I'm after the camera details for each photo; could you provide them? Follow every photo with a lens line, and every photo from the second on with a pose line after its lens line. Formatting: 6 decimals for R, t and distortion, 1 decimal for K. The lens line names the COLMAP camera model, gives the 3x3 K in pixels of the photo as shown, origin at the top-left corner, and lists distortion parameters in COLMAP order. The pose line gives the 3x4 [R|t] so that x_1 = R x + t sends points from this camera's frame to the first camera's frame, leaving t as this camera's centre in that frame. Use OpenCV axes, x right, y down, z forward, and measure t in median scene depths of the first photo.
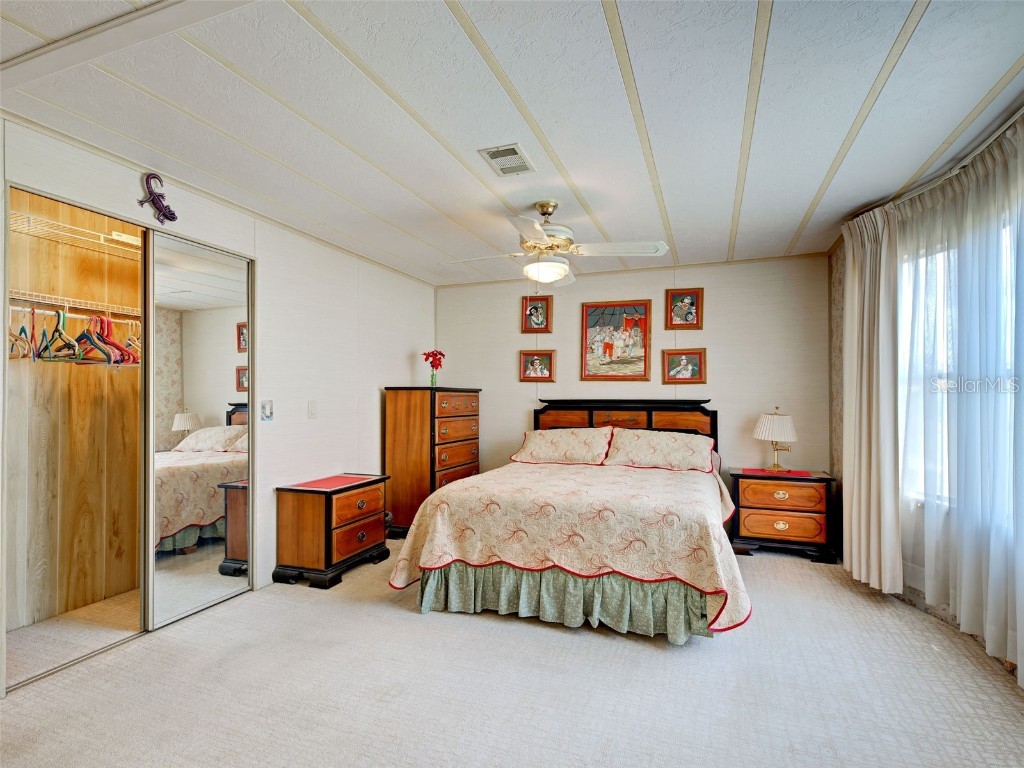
lens RADIAL K [[544.4, 0, 512.0], [0, 544.4, 384.0], [0, 0, 1]] dist [-0.000525, 0.000188]
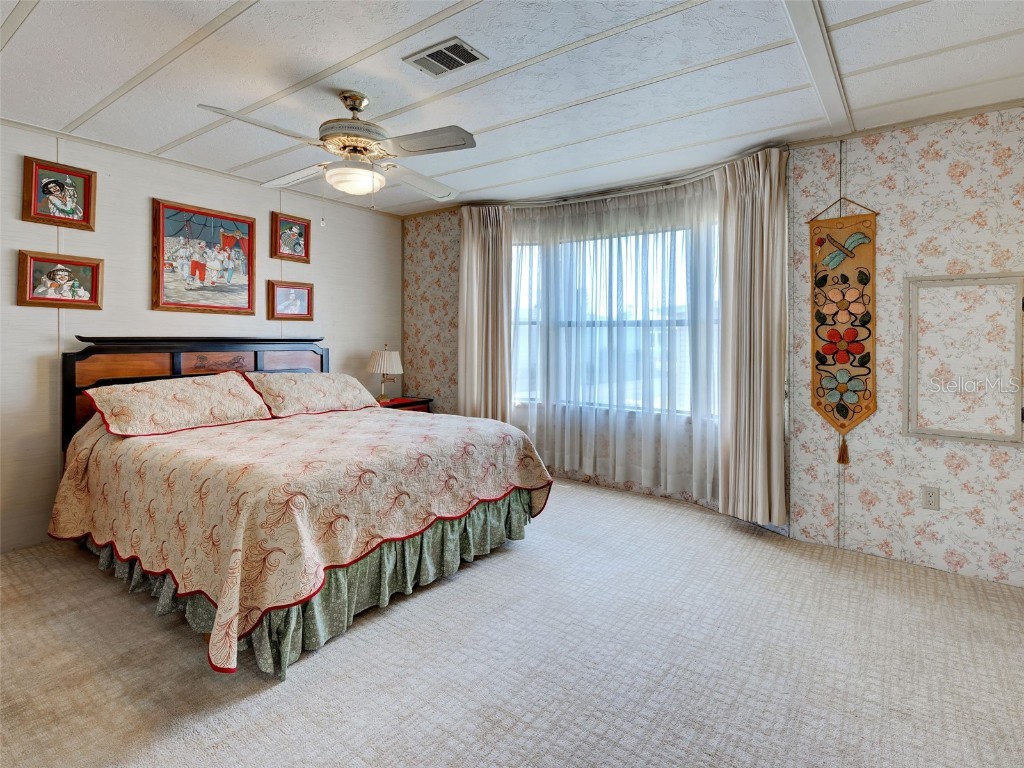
lens RADIAL K [[503.0, 0, 582.0], [0, 503.0, 335.9], [0, 0, 1]] dist [0.002479, 0.000806]
pose [[0.211311, 0.005846, 0.977401, -0.475112], [-0.030042, 0.999548, 0.000517, 0.012631], [-0.976957, -0.029473, 0.211391, 0.400533]]
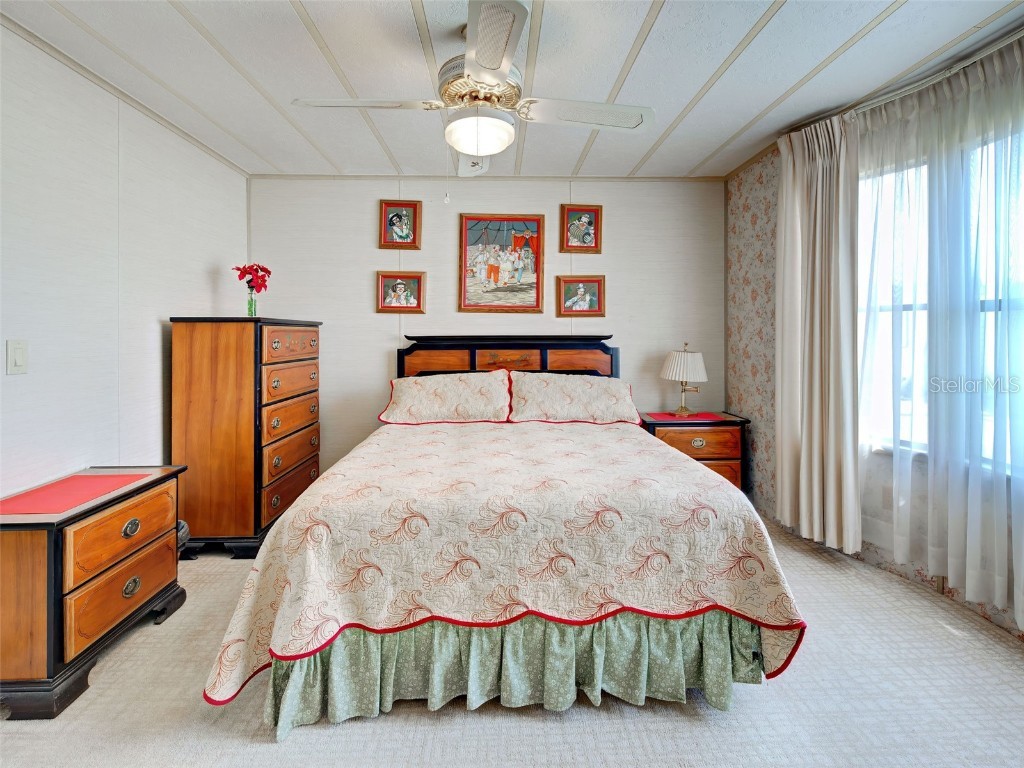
lens RADIAL K [[527.4, 0, 514.7], [0, 527.4, 330.9], [0, 0, 1]] dist [0.005781, 0.000398]
pose [[0.927127, -0.001006, 0.374745, -0.104220], [-0.006201, 0.999818, 0.018027, 0.008651], [-0.374695, -0.019037, 0.926953, 0.319379]]
